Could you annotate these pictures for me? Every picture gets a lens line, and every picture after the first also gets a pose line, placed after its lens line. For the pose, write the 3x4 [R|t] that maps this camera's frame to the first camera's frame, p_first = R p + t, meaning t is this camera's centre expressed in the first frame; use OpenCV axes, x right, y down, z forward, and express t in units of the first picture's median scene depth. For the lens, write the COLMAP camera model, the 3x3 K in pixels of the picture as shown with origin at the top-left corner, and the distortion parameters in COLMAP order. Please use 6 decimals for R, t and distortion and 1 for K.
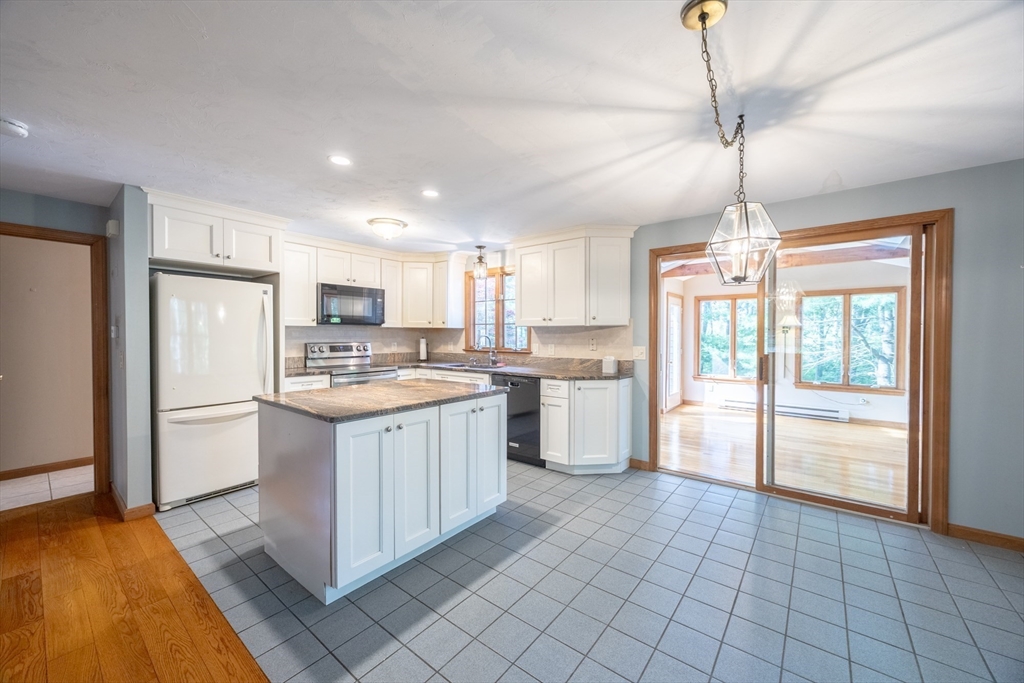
lens RADIAL K [[387.3, 0, 512.1], [0, 387.3, 341.8], [0, 0, 1]] dist [-0.002033, -0.000272]
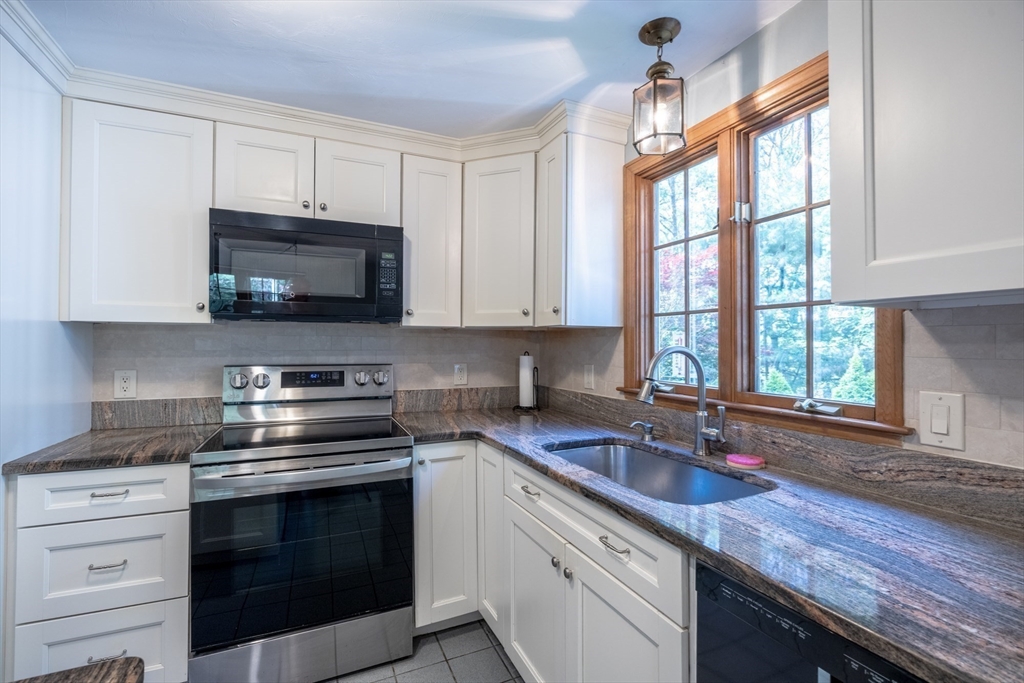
lens RADIAL K [[460.4, 0, 513.6], [0, 460.4, 337.4], [0, 0, 1]] dist [-0.001536, -0.000164]
pose [[0.893576, -0.007309, -0.448851, -0.026444], [-0.008770, 0.999392, -0.033733, -0.011710], [0.448825, 0.034080, 0.892969, 0.620107]]
